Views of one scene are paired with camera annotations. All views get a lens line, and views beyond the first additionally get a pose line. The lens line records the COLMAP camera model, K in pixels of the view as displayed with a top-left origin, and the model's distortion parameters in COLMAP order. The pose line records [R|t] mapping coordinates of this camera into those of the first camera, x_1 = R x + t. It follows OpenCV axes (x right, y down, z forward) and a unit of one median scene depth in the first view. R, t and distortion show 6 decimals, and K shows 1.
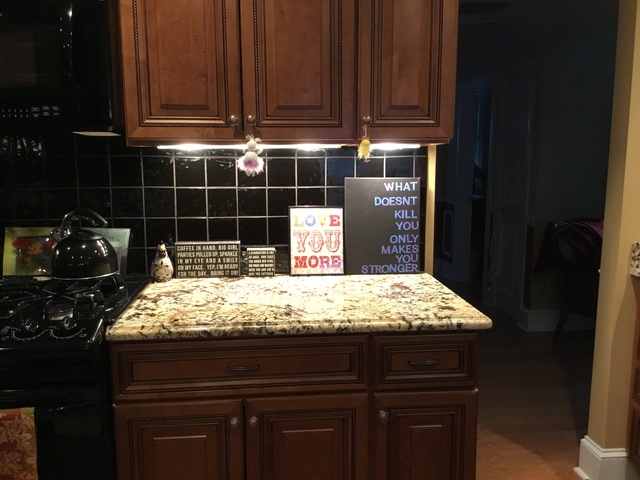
lens RADIAL K [[587.3, 0, 320.0], [0, 587.3, 238.2], [0, 0, 1]] dist [0.109914, -0.187909]
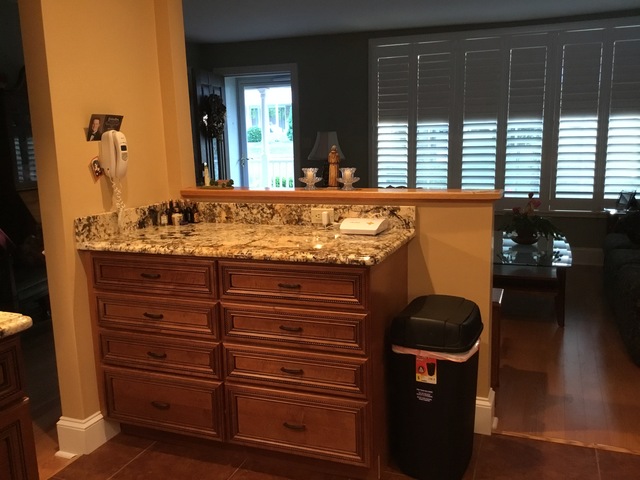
lens RADIAL K [[587.3, 0, 320.0], [0, 587.3, 238.2], [0, 0, 1]] dist [0.109914, -0.187909]
pose [[0.464745, -0.164125, 0.870100, -0.206097], [0.148484, 0.983201, 0.106150, -0.006986], [-0.872906, 0.079863, 0.481308, 0.134043]]
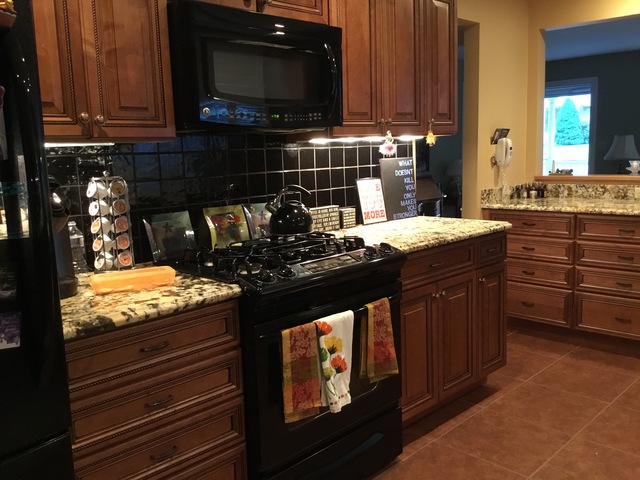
lens RADIAL K [[587.3, 0, 320.0], [0, 587.3, 238.2], [0, 0, 1]] dist [0.109914, -0.187909]
pose [[0.780368, -0.119858, 0.613726, -1.058560], [0.120628, 0.991878, 0.040328, 0.022553], [-0.613576, 0.042561, 0.788488, -0.115005]]
